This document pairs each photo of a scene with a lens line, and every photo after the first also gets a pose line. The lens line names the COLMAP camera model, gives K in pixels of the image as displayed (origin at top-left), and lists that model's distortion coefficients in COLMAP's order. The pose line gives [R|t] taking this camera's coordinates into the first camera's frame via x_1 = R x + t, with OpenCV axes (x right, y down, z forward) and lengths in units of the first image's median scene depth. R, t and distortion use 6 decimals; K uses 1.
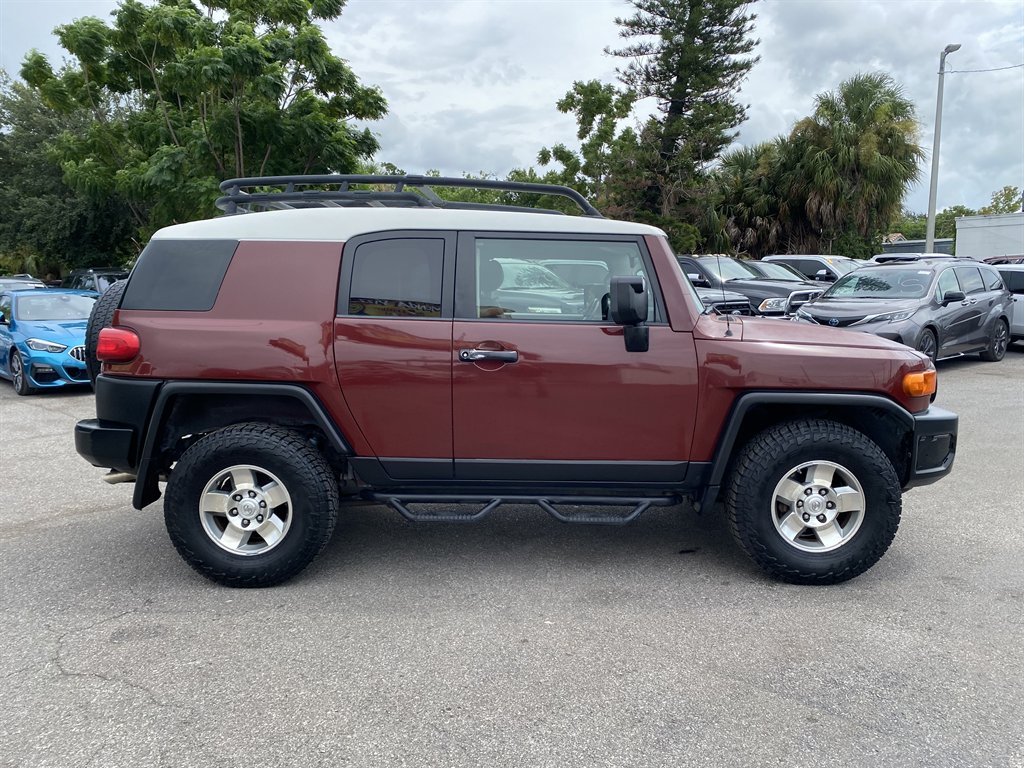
lens RADIAL K [[779.5, 0, 513.4], [0, 779.5, 387.4], [0, 0, 1]] dist [0.001937, 0.007240]
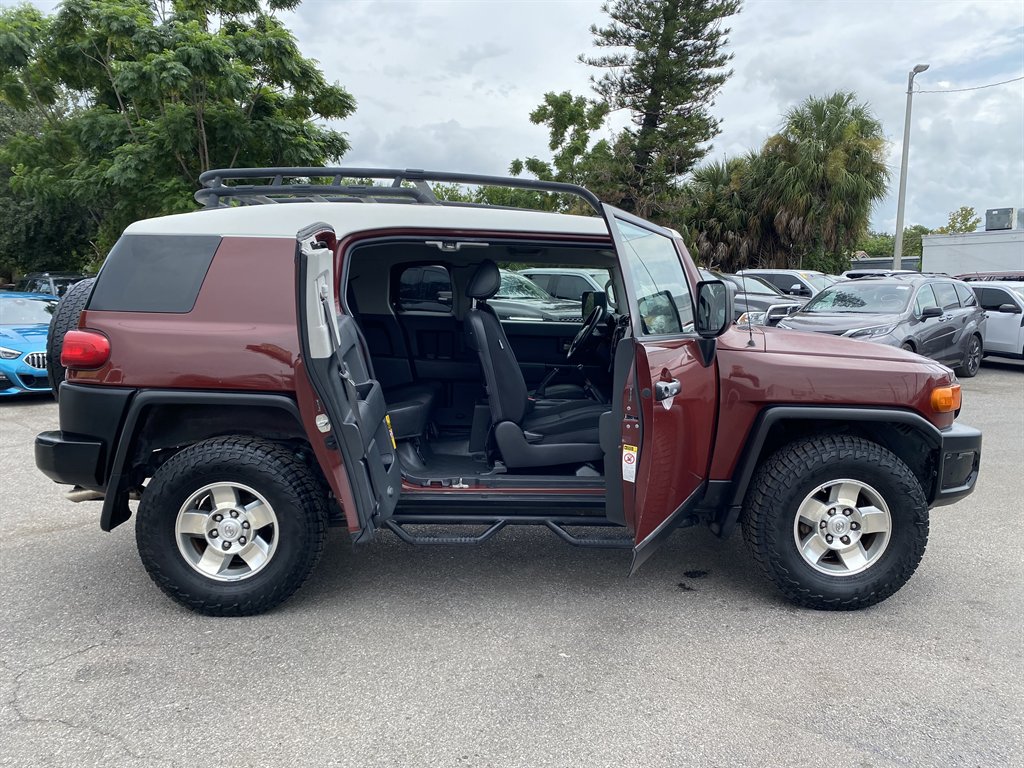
lens RADIAL K [[781.8, 0, 515.8], [0, 781.8, 397.1], [0, 0, 1]] dist [0.003043, 0.003367]
pose [[0.998878, 0.007516, 0.046755, -0.048461], [-0.007356, 0.999967, -0.003586, 0.000716], [-0.046780, 0.003238, 0.998900, 0.067751]]
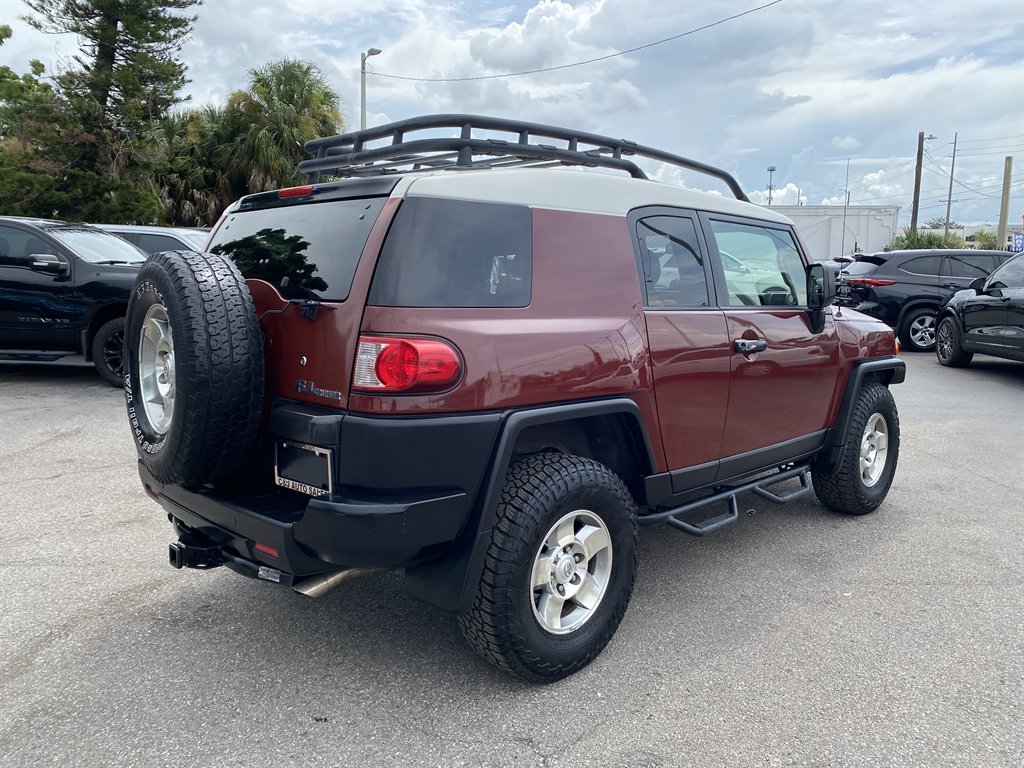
lens RADIAL K [[785.1, 0, 512.3], [0, 785.1, 384.0], [0, 0, 1]] dist [0.008799, 0.003386]
pose [[0.699884, -0.092278, 0.708271, -0.872229], [0.075128, 0.995629, 0.055479, -0.065472], [-0.710294, 0.014383, 0.703758, 0.495417]]
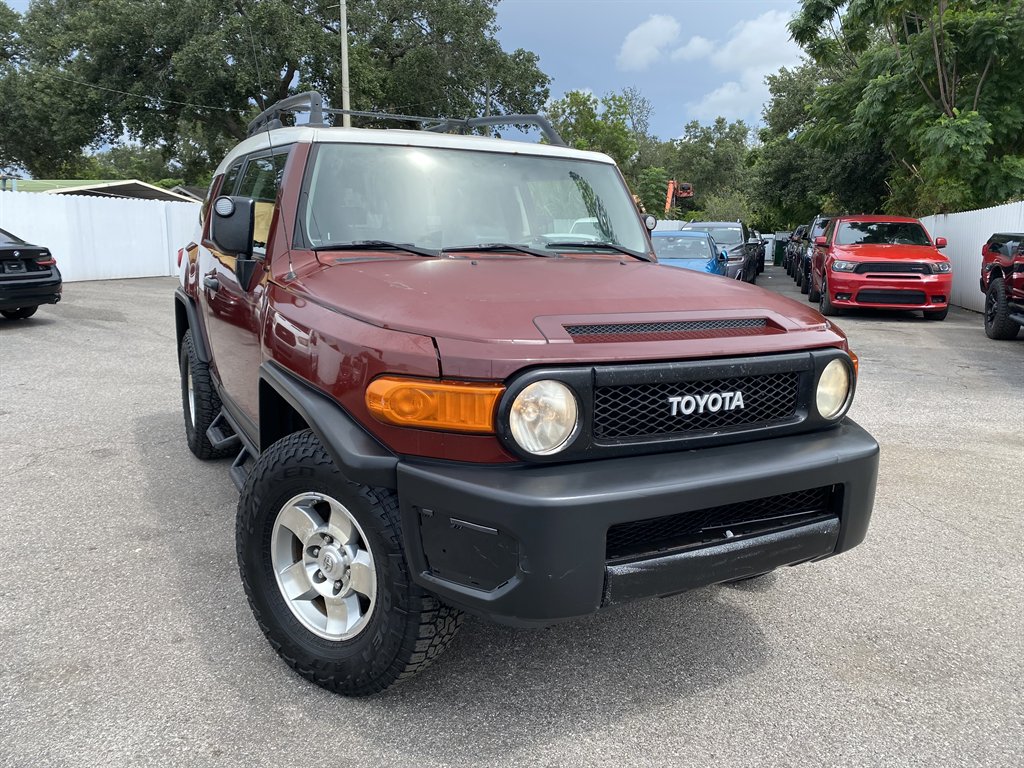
lens RADIAL K [[791.2, 0, 512.0], [0, 791.2, 383.1], [0, 0, 1]] dist [0.000319, -0.001149]
pose [[0.482767, 0.174285, -0.858231, 0.953868], [-0.128207, 0.983504, 0.127606, -0.081649], [0.866313, 0.048427, 0.497148, 0.786728]]
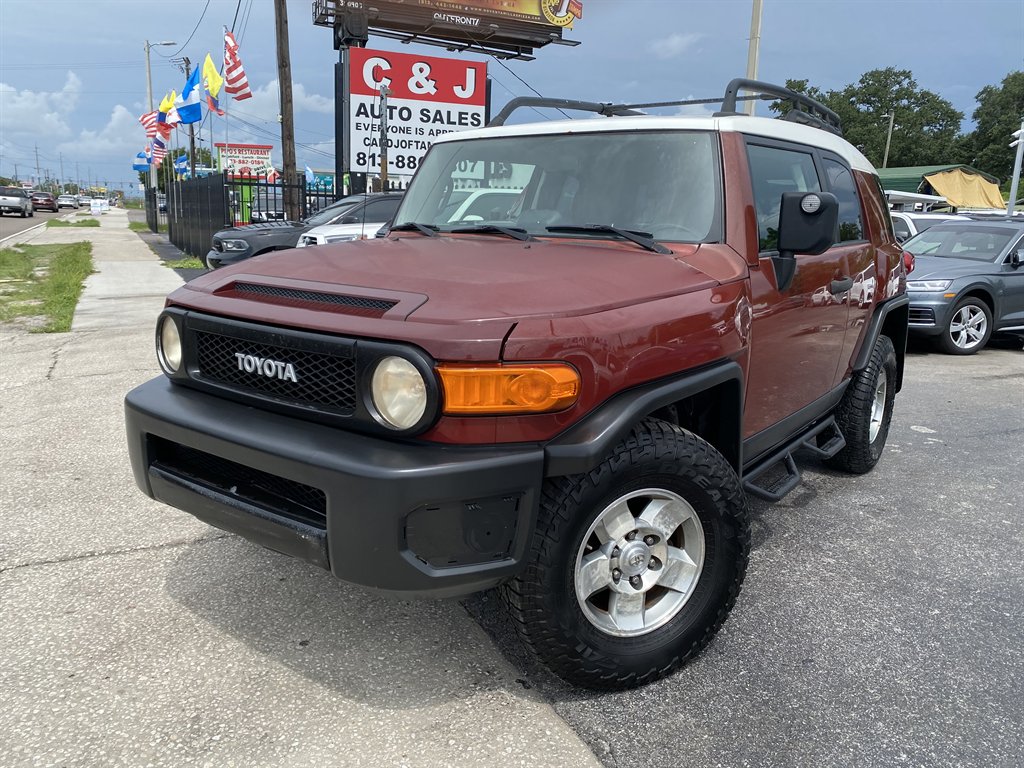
lens RADIAL K [[791.2, 0, 513.3], [0, 791.2, 385.9], [0, 0, 1]] dist [0.006496, 0.006918]
pose [[-0.557809, 0.158994, -0.814598, 0.919563], [-0.132033, 0.951982, 0.276220, -0.181951], [0.819400, 0.261632, -0.510031, 1.603862]]
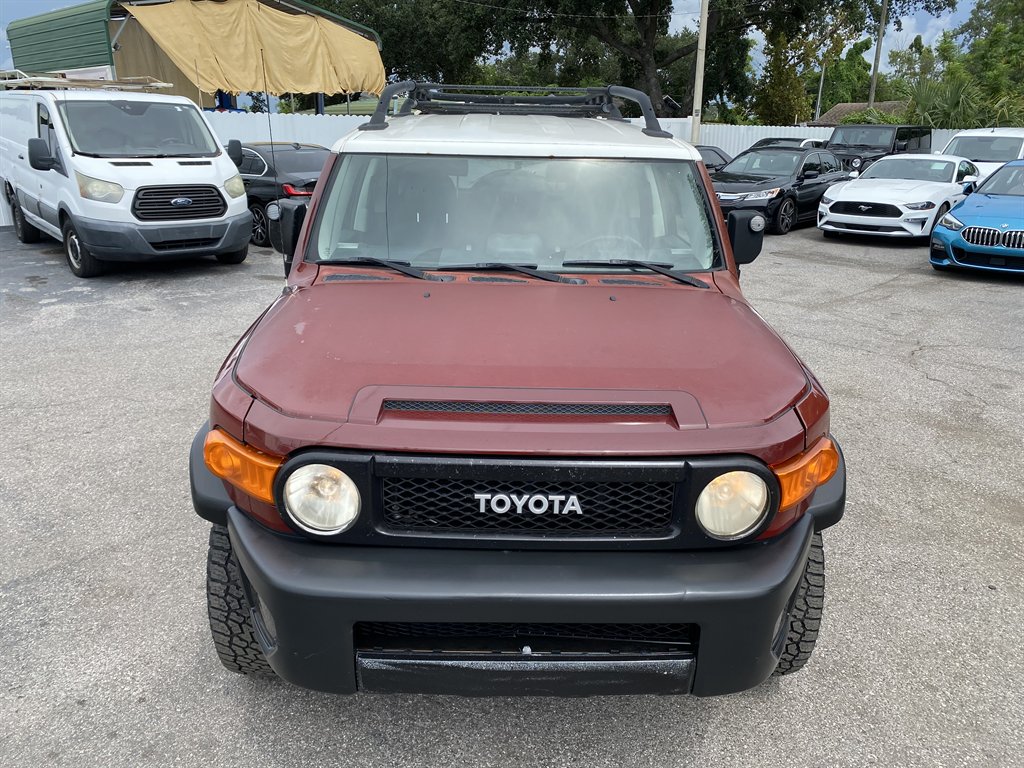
lens RADIAL K [[788.1, 0, 497.8], [0, 788.1, 393.1], [0, 0, 1]] dist [0.005005, 0.003295]
pose [[0.030280, 0.320825, -0.946654, 0.990852], [-0.136886, 0.939496, 0.314021, -0.228263], [0.990124, 0.120075, 0.072364, 1.108601]]
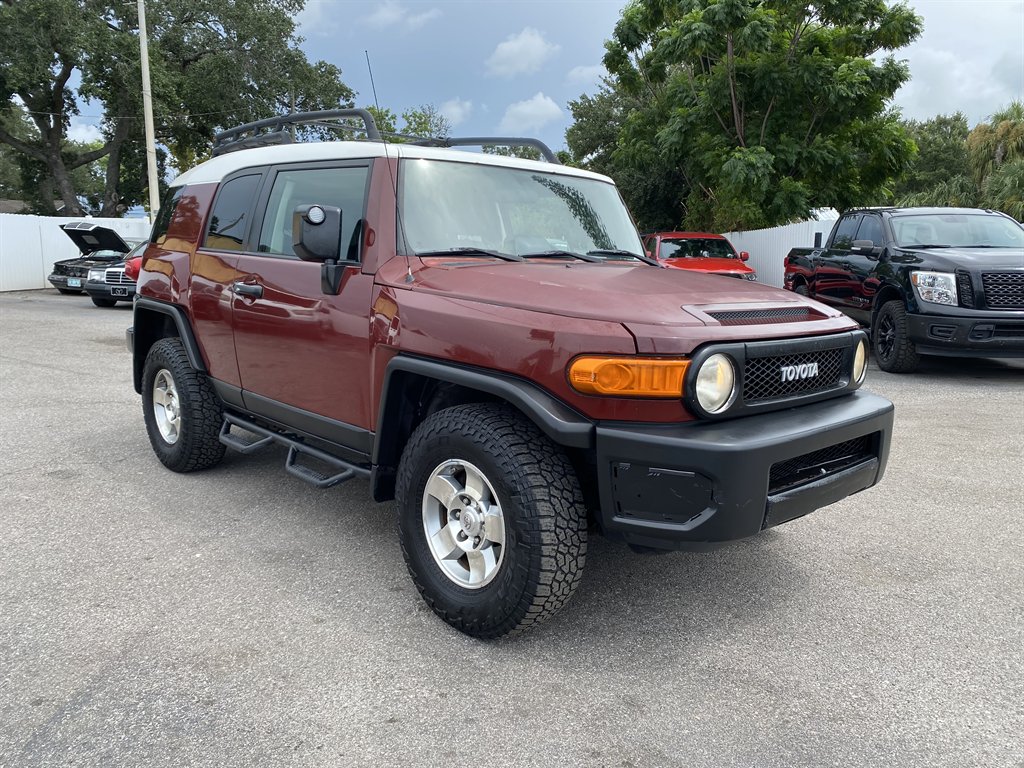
lens RADIAL K [[795.7, 0, 518.2], [0, 795.7, 380.0], [0, 0, 1]] dist [-0.001380, 0.007384]
pose [[0.692902, 0.130529, -0.709118, 0.884072], [-0.111758, 0.991034, 0.073220, -0.032776], [0.712318, 0.028516, 0.701278, 0.502072]]
